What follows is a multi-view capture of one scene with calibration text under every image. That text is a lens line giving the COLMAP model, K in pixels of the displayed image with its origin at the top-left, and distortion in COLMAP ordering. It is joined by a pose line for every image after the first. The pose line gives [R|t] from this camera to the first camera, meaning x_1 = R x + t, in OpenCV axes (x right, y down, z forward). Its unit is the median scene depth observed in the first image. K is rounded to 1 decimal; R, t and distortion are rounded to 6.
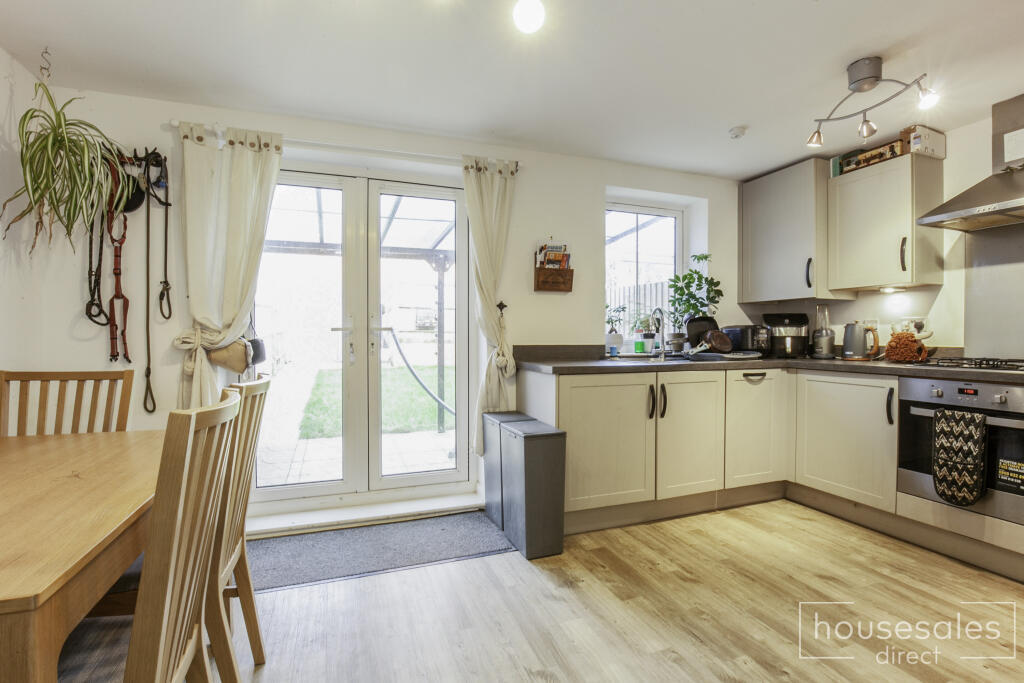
lens RADIAL K [[469.9, 0, 512.0], [0, 469.9, 341.5], [0, 0, 1]] dist [0.001173, 0.001111]
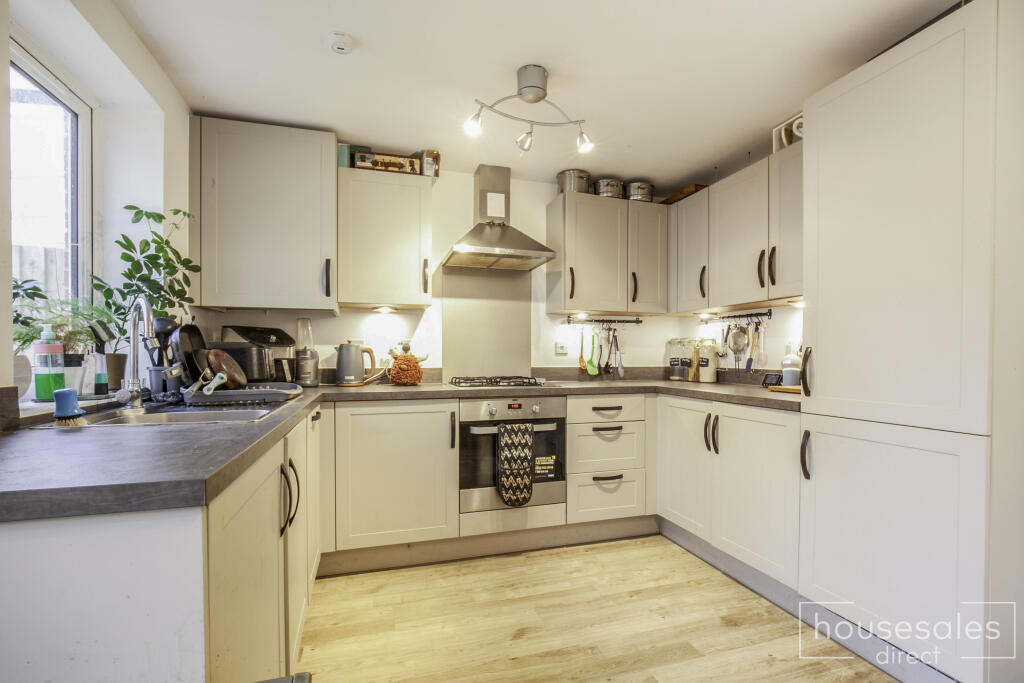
lens RADIAL K [[481.1, 0, 514.2], [0, 481.1, 363.1], [0, 0, 1]] dist [-0.013457, 0.000198]
pose [[0.052891, -0.015861, 0.998474, -0.196247], [0.012193, 0.999810, 0.015237, -0.016420], [-0.998526, 0.011369, 0.053074, 0.858976]]
